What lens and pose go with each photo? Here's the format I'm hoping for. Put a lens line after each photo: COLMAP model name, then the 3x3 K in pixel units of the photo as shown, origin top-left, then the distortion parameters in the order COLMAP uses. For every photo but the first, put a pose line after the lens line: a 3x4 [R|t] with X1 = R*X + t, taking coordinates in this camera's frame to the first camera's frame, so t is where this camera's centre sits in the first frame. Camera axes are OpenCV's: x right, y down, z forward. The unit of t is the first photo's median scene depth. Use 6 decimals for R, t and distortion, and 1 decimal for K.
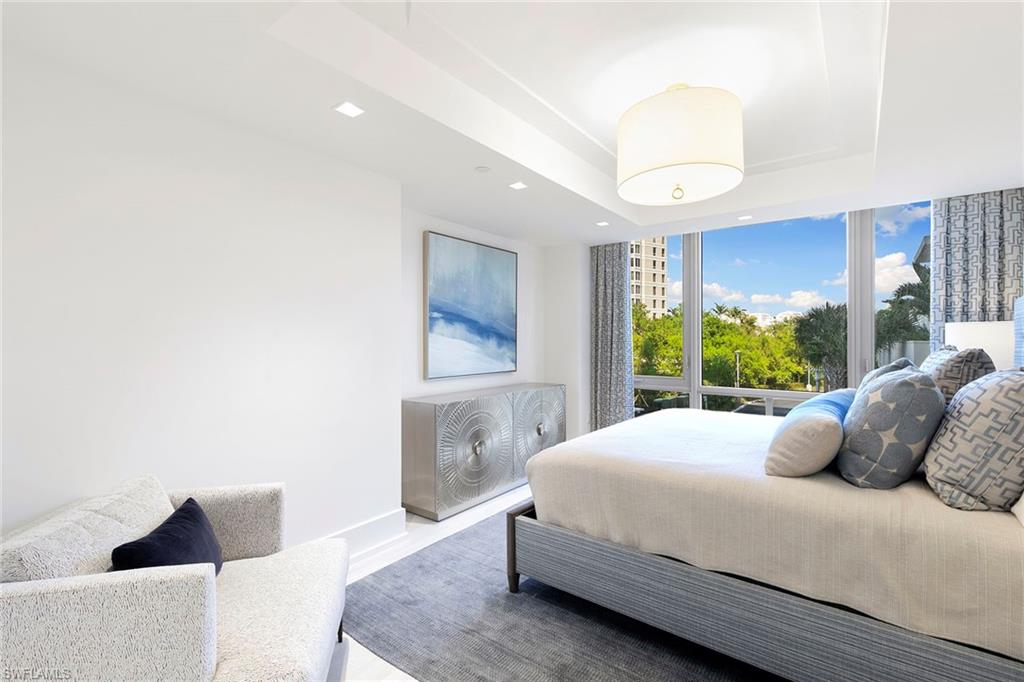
lens RADIAL K [[459.0, 0, 515.3], [0, 459.0, 338.8], [0, 0, 1]] dist [0.007412, -0.002267]
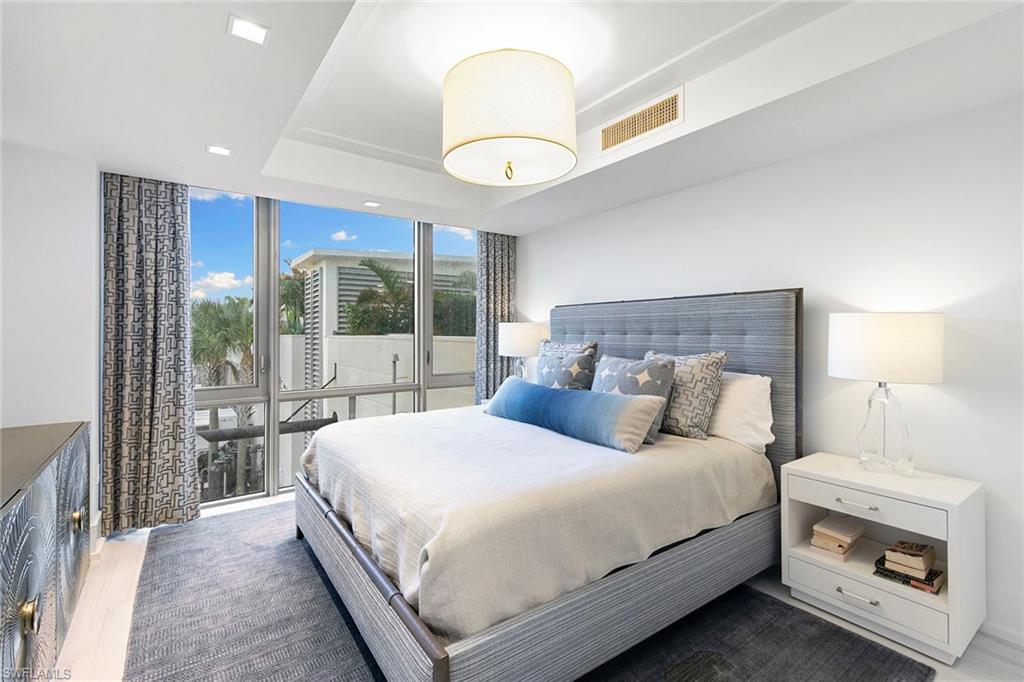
lens RADIAL K [[459.0, 0, 514.1], [0, 459.0, 337.4], [0, 0, 1]] dist [0.007412, -0.002267]
pose [[0.298464, -0.005269, 0.954406, -0.624448], [-0.001418, 0.999981, 0.005964, -0.000793], [-0.954420, -0.003134, 0.298451, 0.936361]]
